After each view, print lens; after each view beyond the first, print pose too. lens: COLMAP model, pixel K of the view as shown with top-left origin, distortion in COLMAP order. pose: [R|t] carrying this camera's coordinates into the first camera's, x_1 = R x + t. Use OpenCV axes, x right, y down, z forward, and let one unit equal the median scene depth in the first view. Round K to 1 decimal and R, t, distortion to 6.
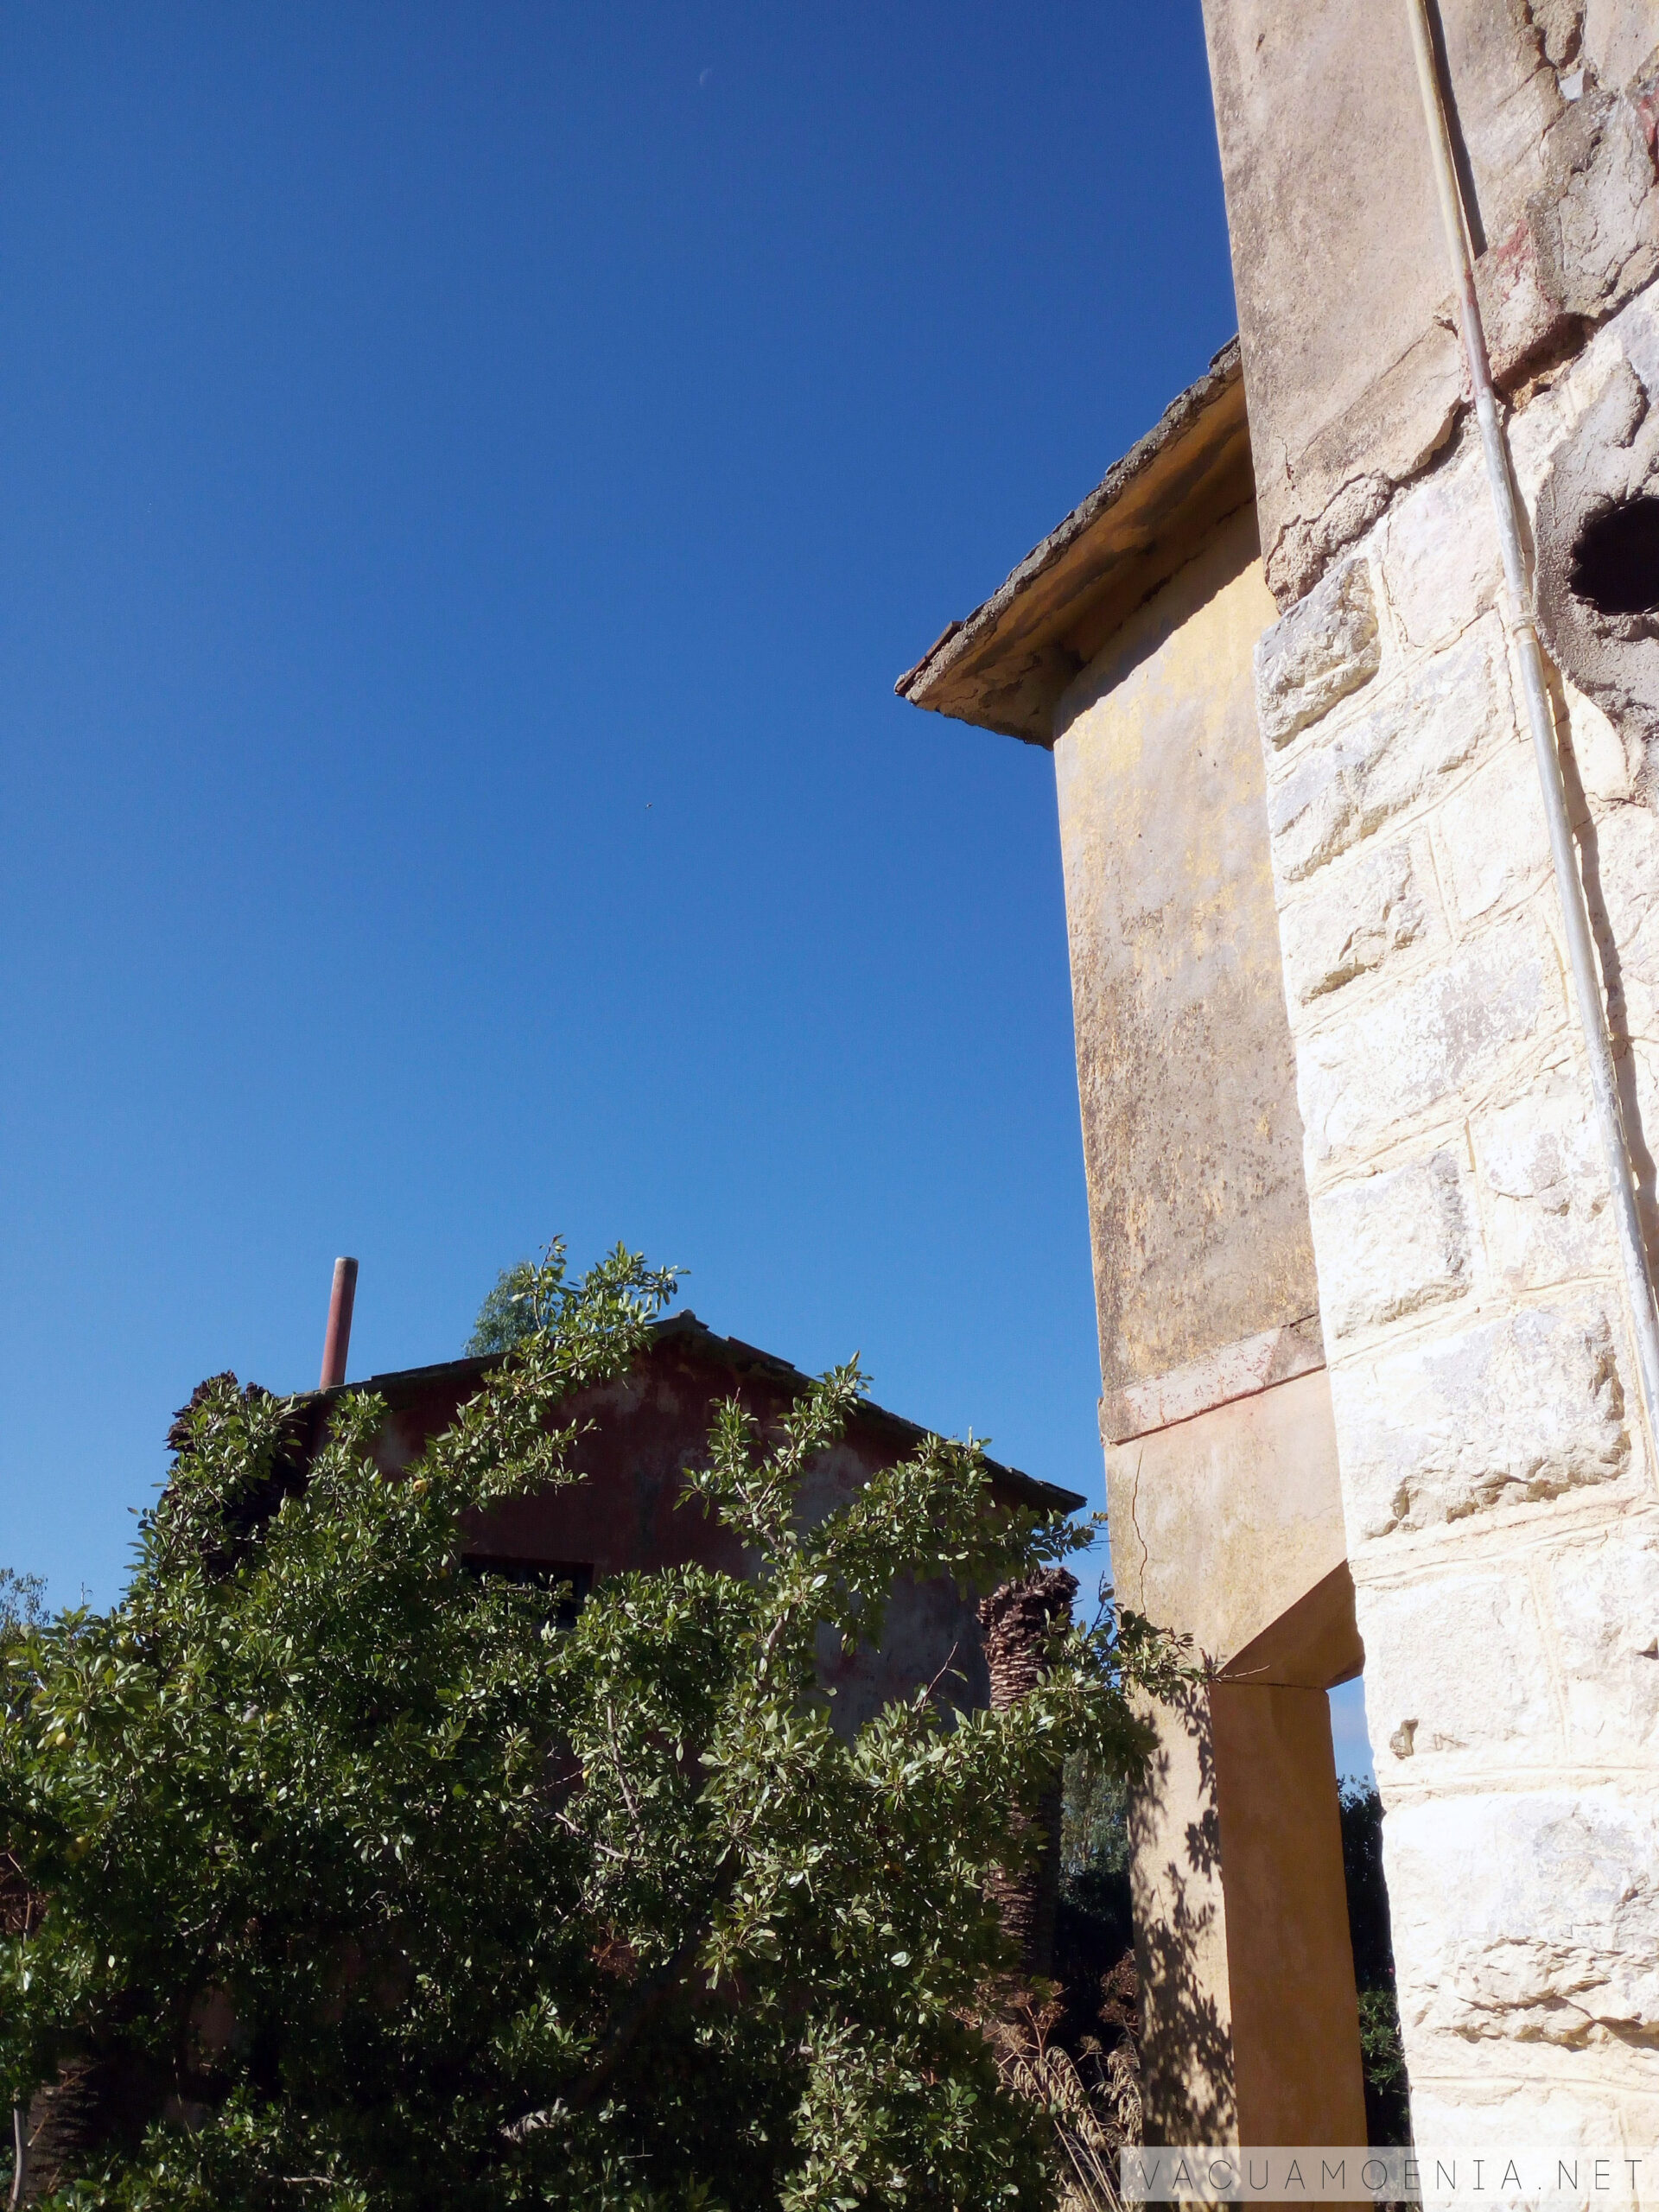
lens RADIAL K [[1803.0, 0, 809.4], [0, 1803.0, 1104.7], [0, 0, 1]] dist [0.066580, -0.122442]
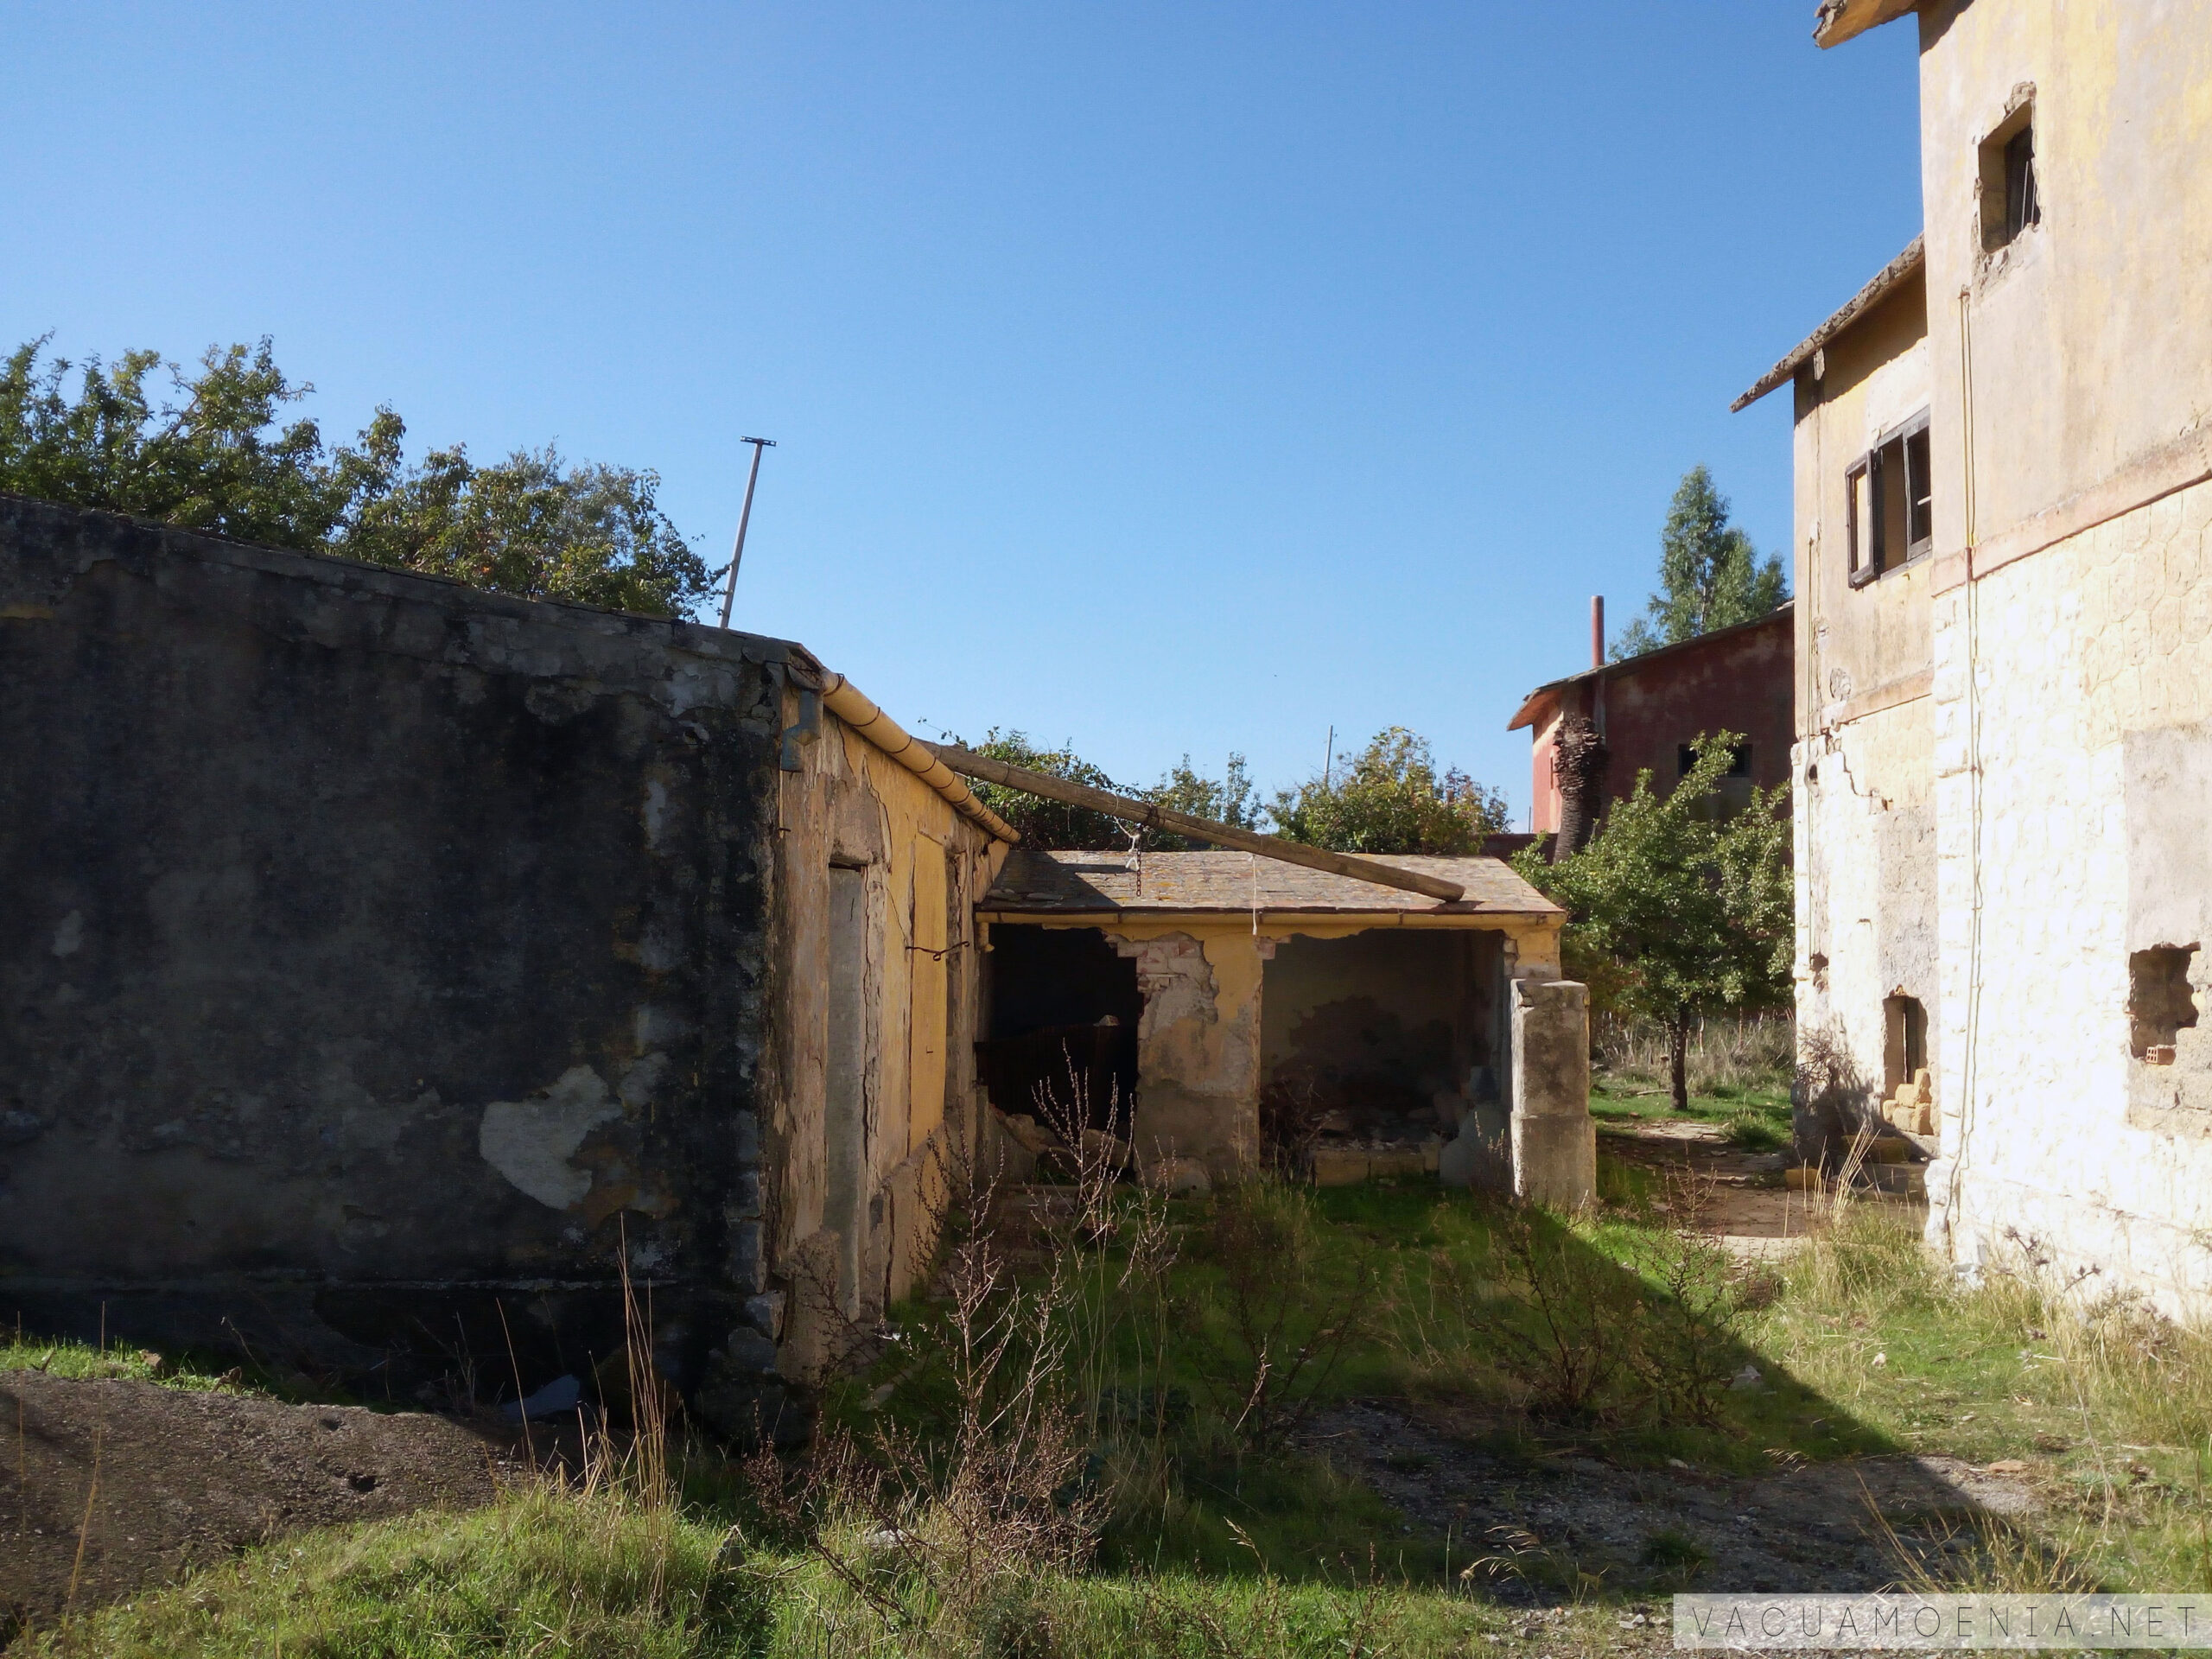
lens RADIAL K [[1803.0, 0, 1115.8], [0, 1803.0, 841.6], [0, 0, 1]] dist [0.066580, -0.122442]
pose [[0.884192, -0.029383, -0.466198, 0.591564], [0.198718, 0.926870, 0.318470, -1.320897], [0.422747, -0.374230, 0.825371, -2.972998]]
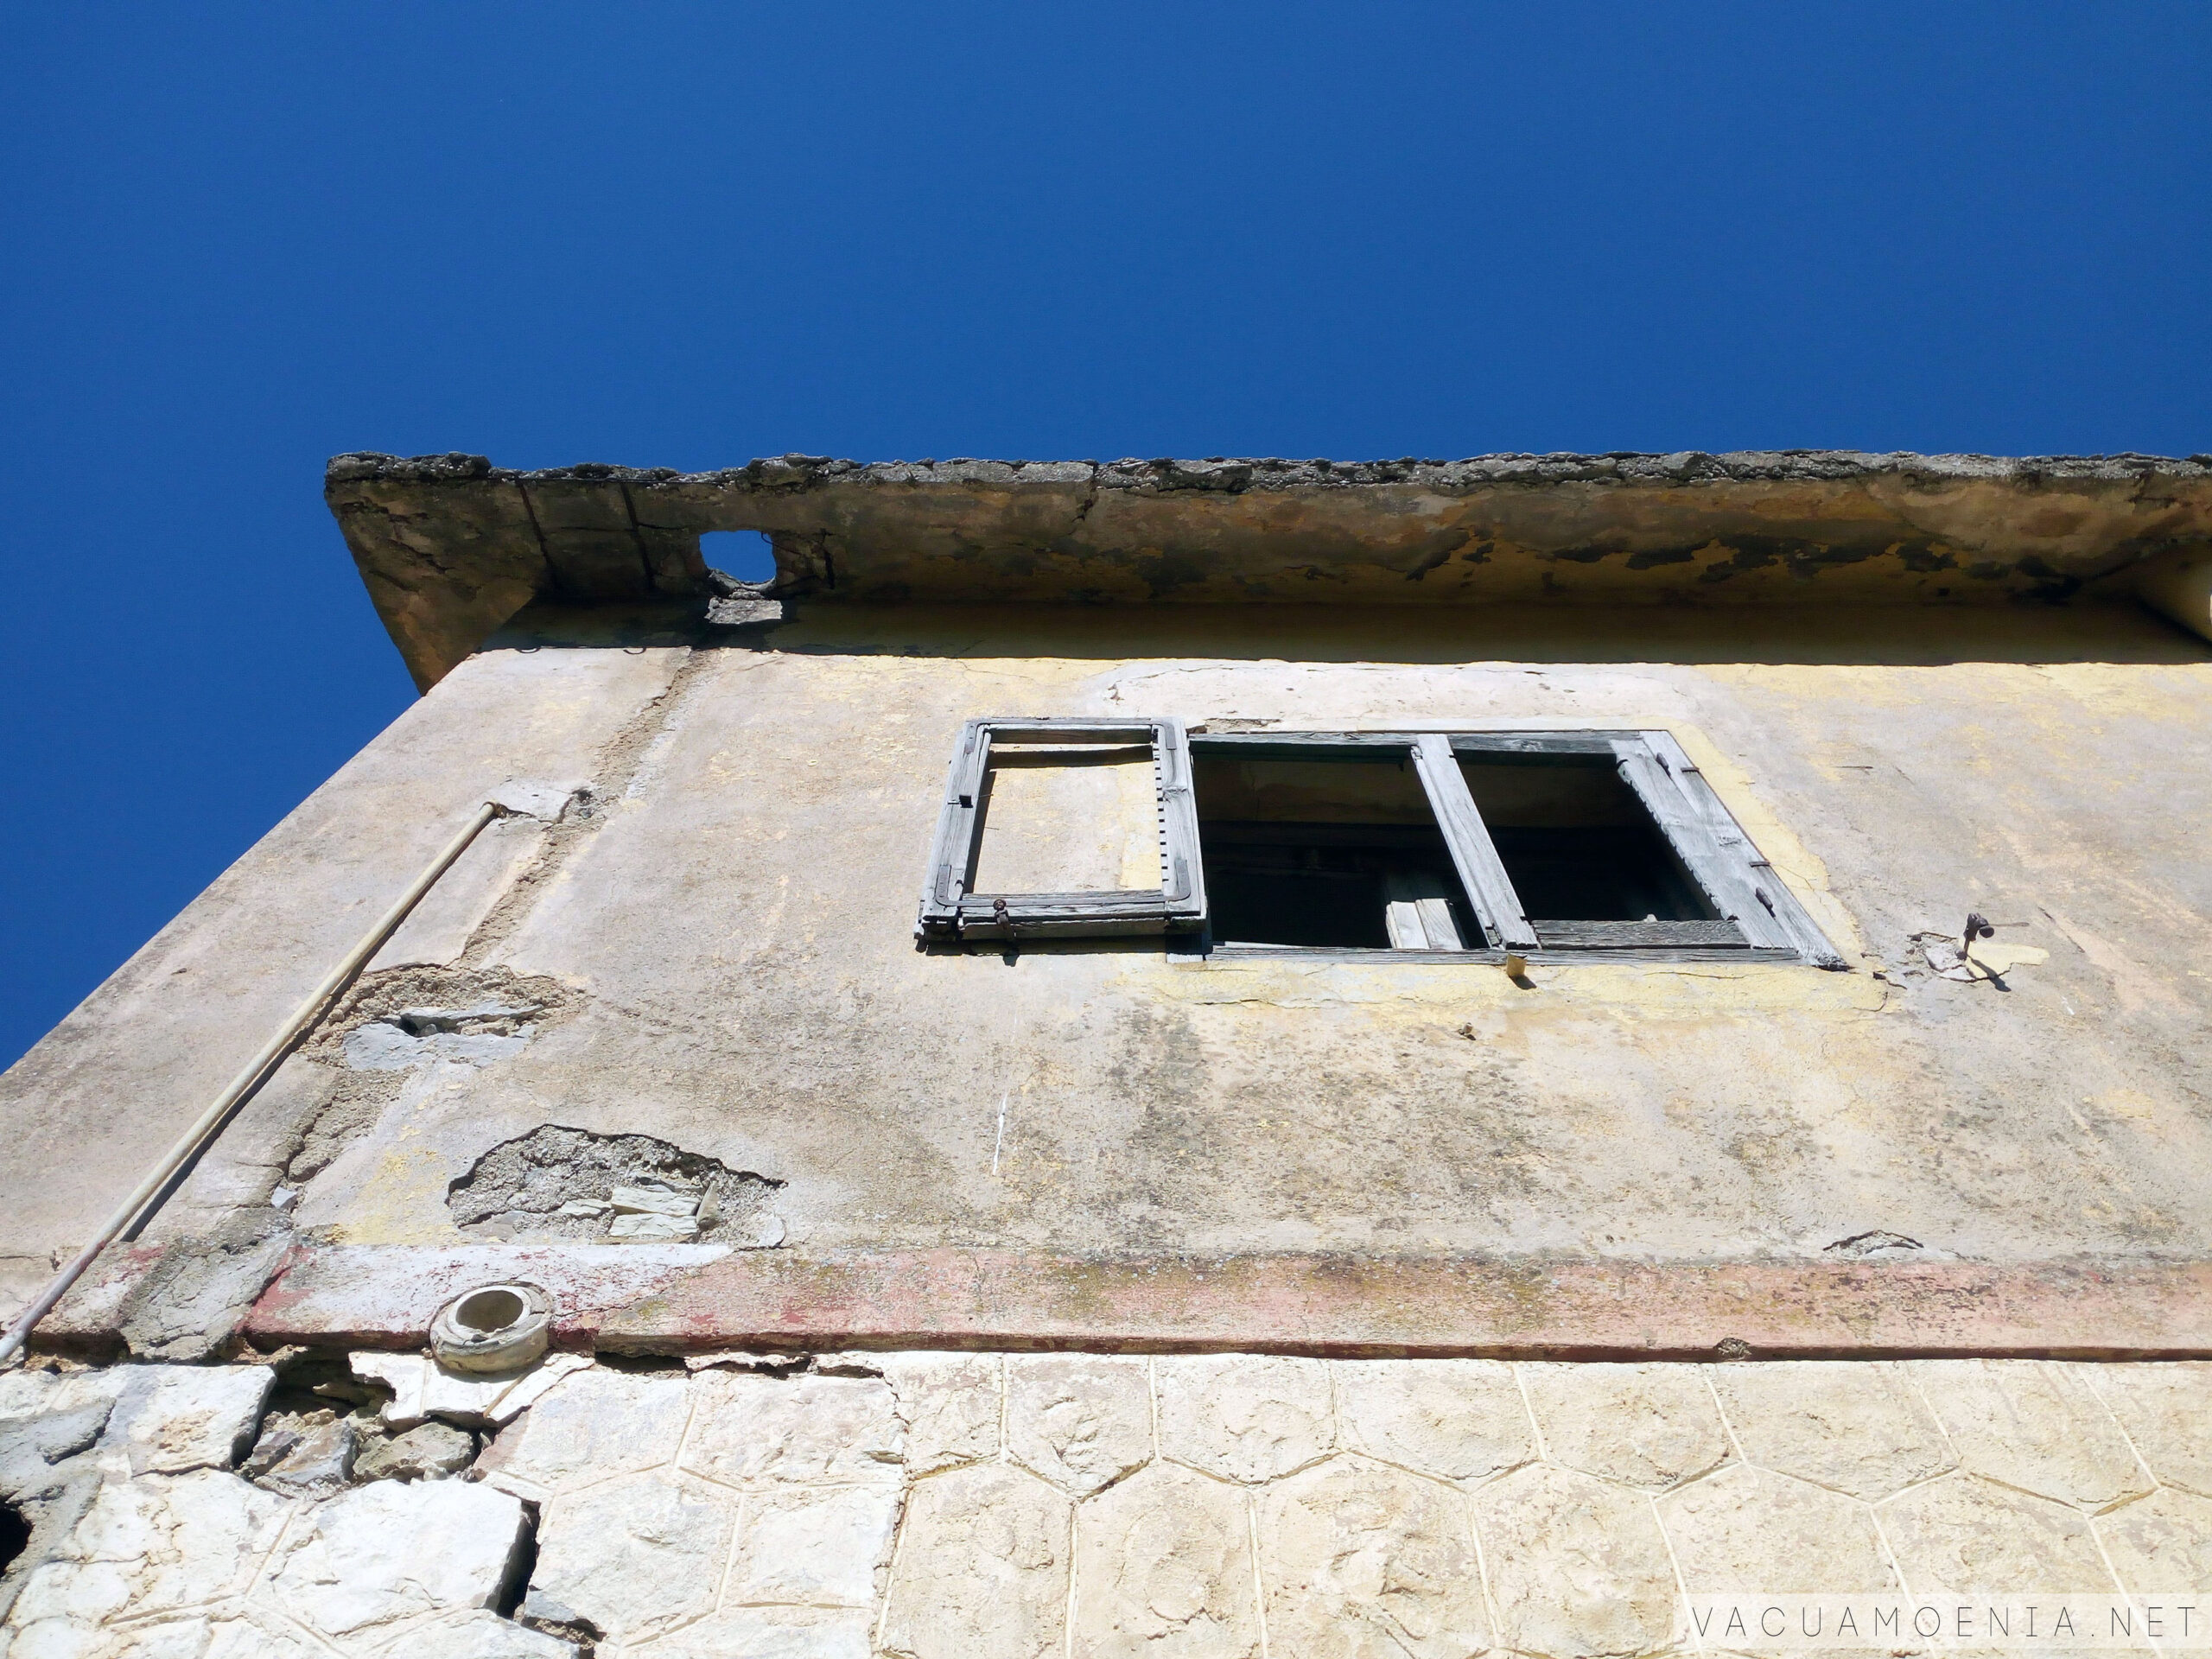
lens RADIAL K [[1803.0, 0, 1106.0], [0, 1803.0, 825.8], [0, 0, 1]] dist [0.066580, -0.122442]
pose [[0.451585, 0.816735, 0.359185, 0.014466], [-0.379236, 0.540099, -0.751314, 0.002239], [-0.807621, 0.203067, 0.553636, -0.071009]]
